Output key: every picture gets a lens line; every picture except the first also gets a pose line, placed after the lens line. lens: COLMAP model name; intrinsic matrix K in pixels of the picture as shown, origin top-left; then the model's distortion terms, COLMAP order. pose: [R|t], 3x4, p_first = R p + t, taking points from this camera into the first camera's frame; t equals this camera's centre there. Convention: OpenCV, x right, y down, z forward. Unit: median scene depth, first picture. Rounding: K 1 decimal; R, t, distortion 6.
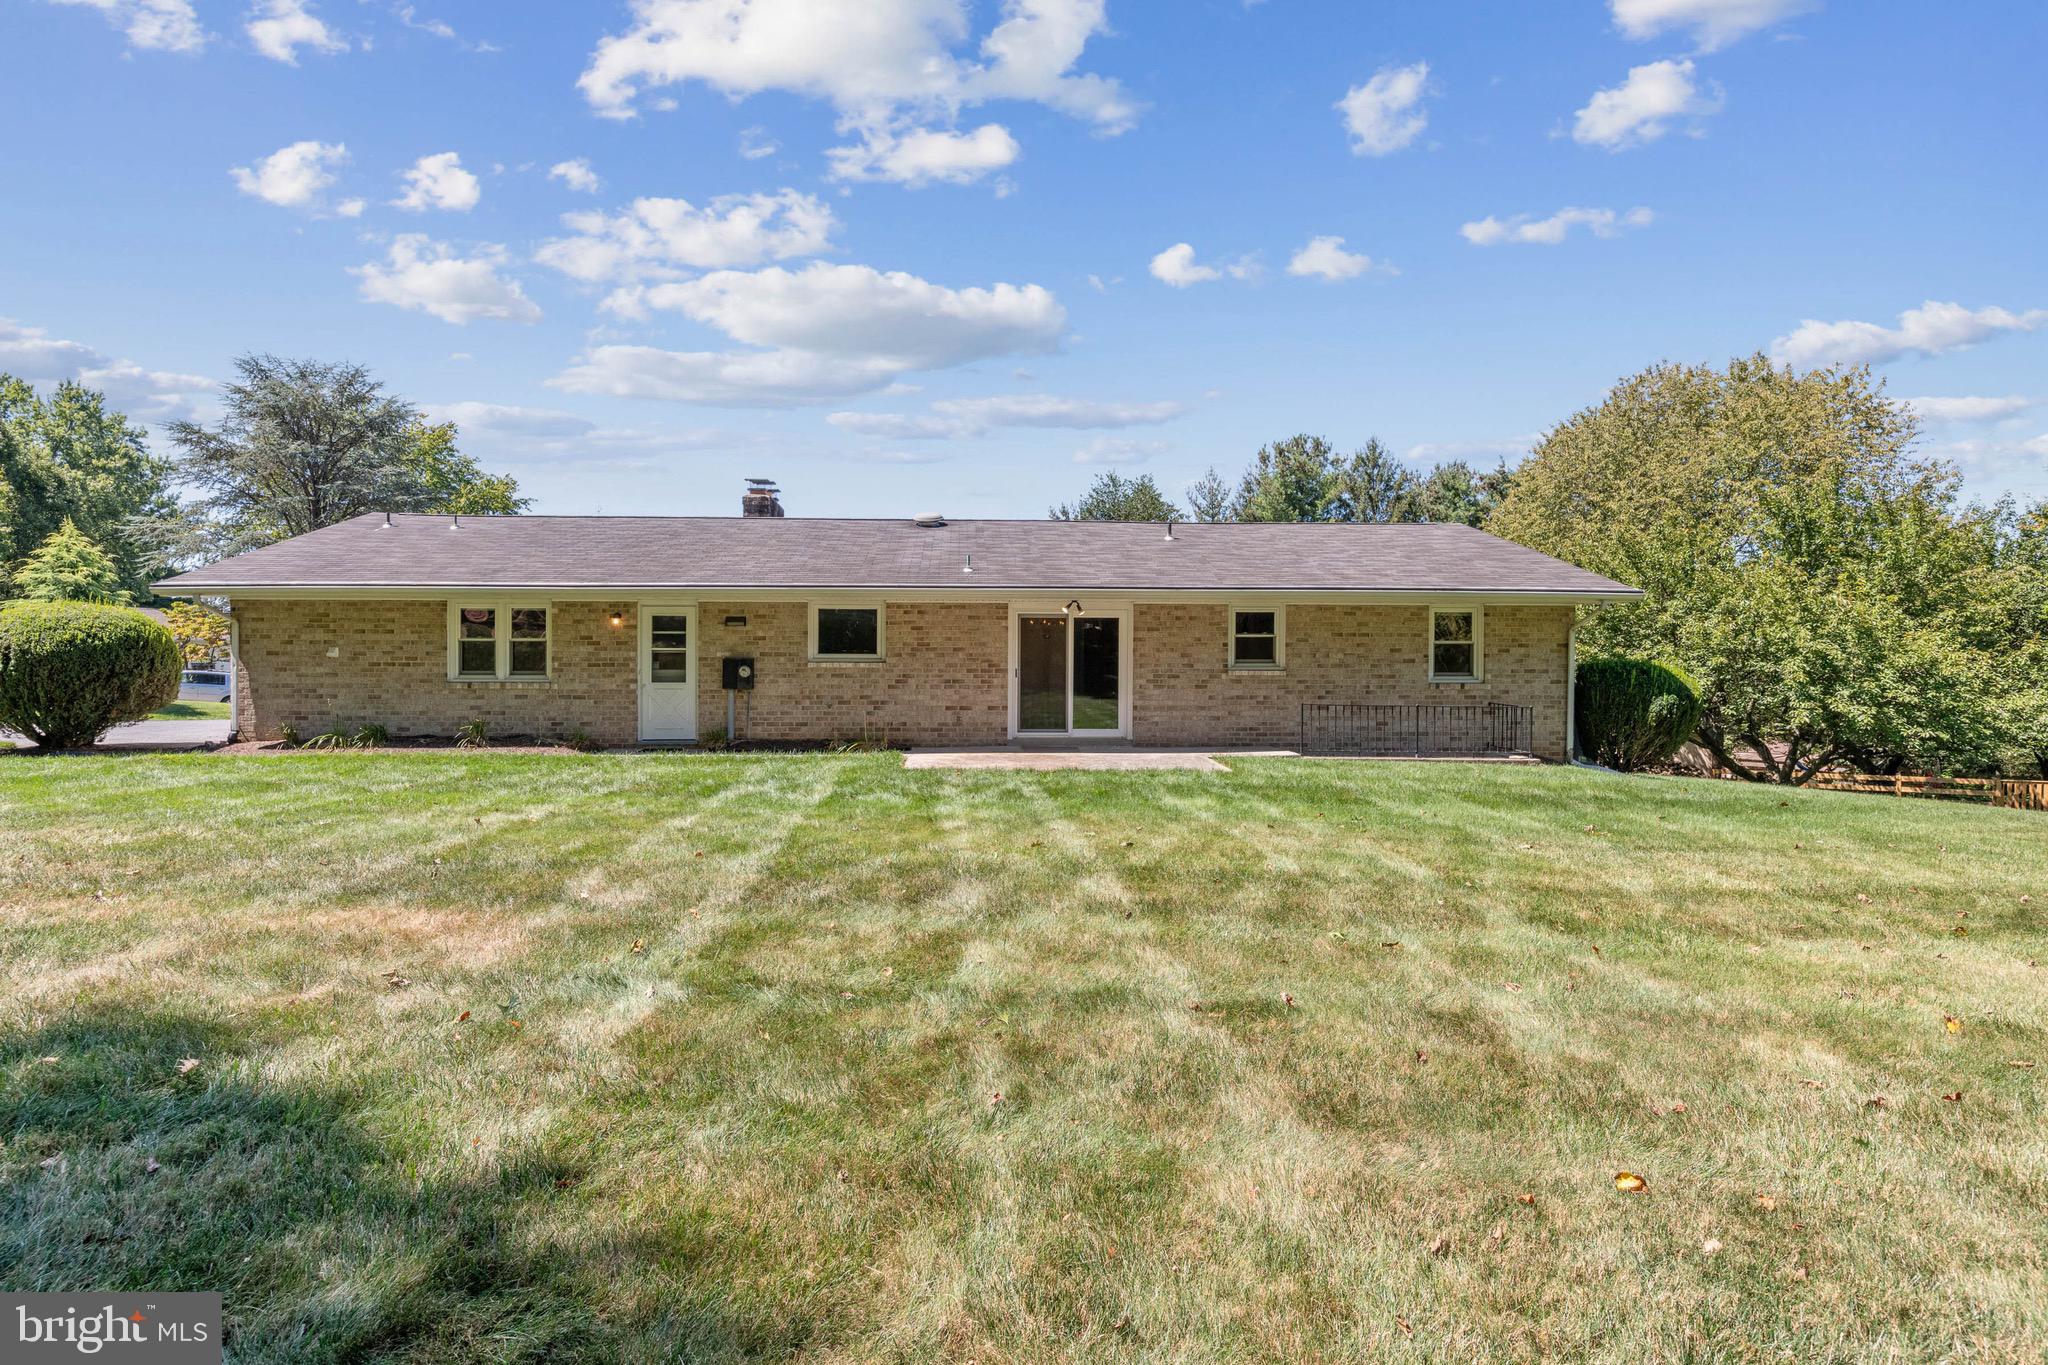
lens RADIAL K [[928.0, 0, 1022.9], [0, 928.0, 675.6], [0, 0, 1]] dist [-0.012163, -0.001437]
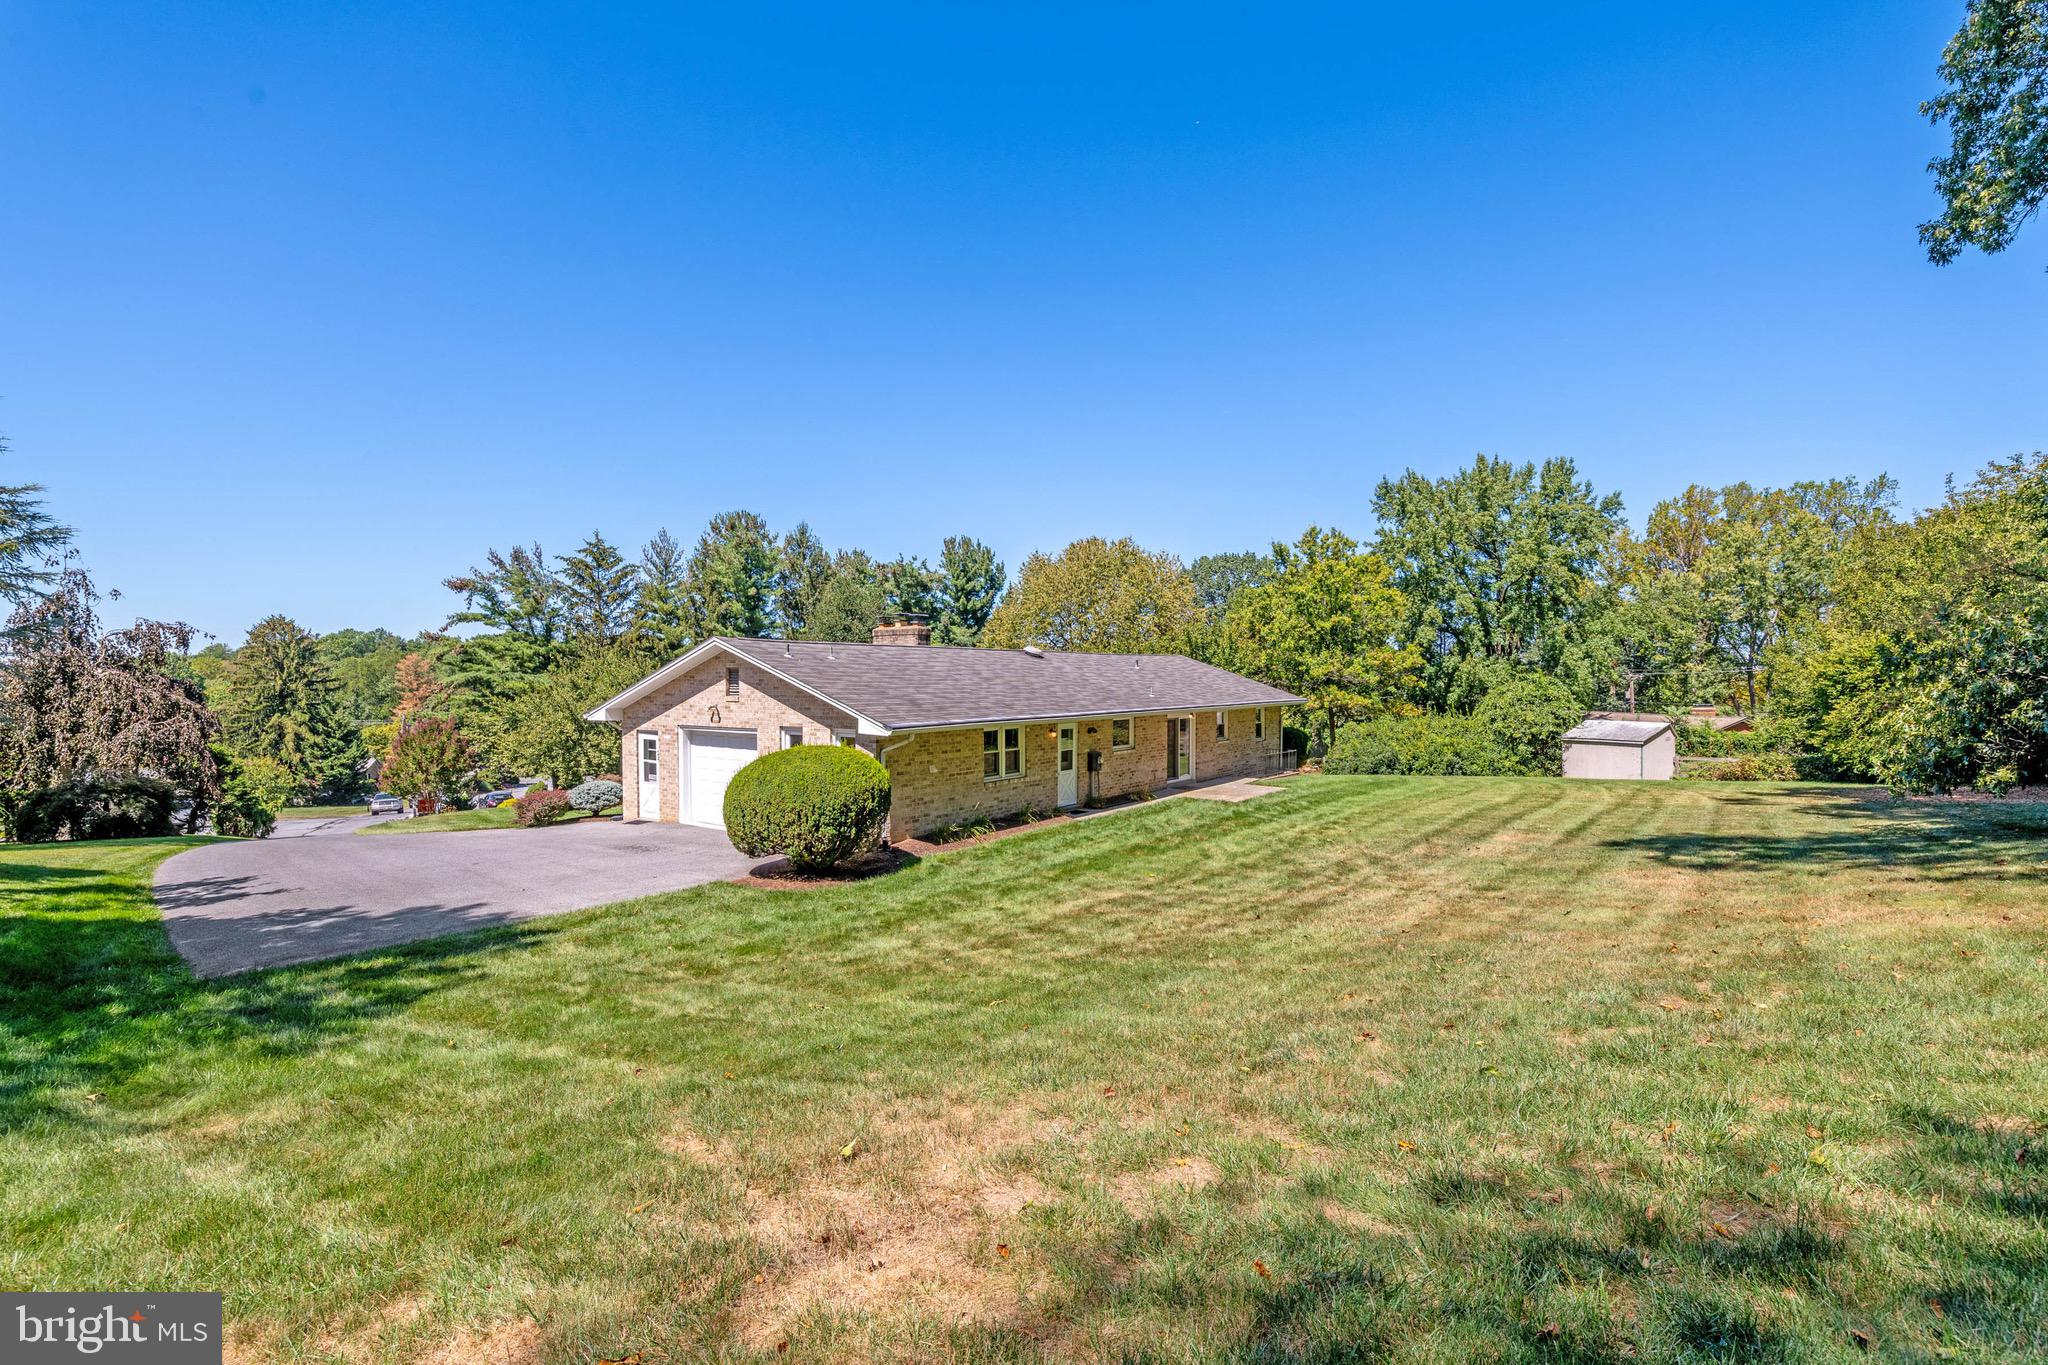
lens RADIAL K [[928.0, 0, 1018.4], [0, 928.0, 683.9], [0, 0, 1]] dist [-0.012163, -0.001437]
pose [[0.635817, -0.011190, 0.771758, -1.624407], [0.024973, 0.999670, -0.006080, -0.130915], [-0.771436, 0.023139, 0.635887, 0.040822]]
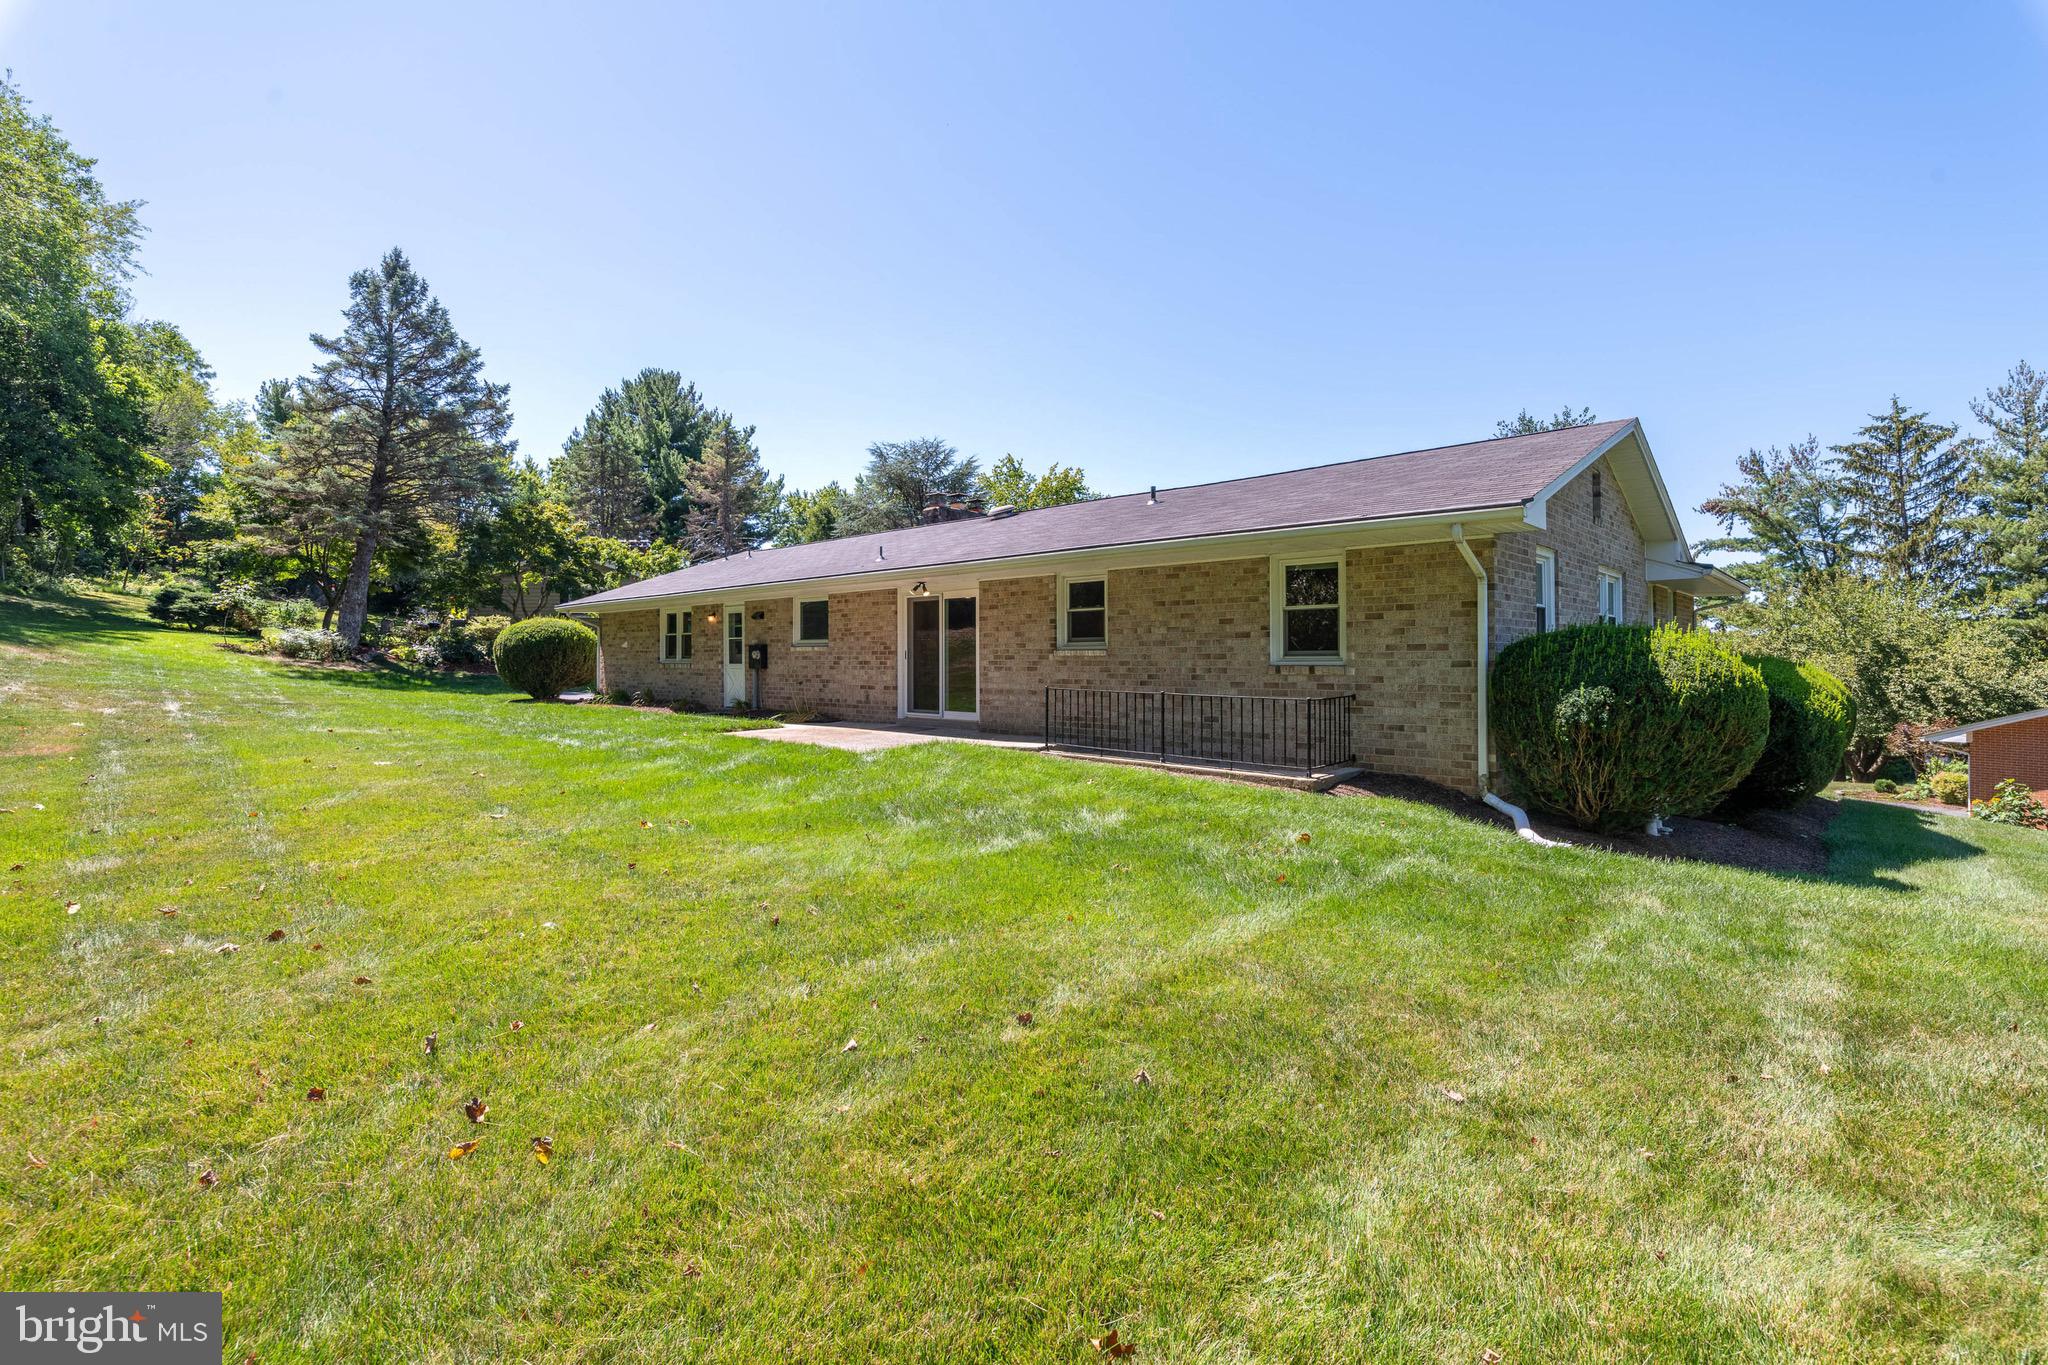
lens RADIAL K [[928.0, 0, 1045.7], [0, 928.0, 672.9], [0, 0, 1]] dist [-0.012163, -0.001437]
pose [[0.704645, 0.006534, -0.709530, 0.836406], [-0.013383, 0.999902, -0.004082, 0.019273], [0.709434, 0.012372, 0.704663, 0.375818]]
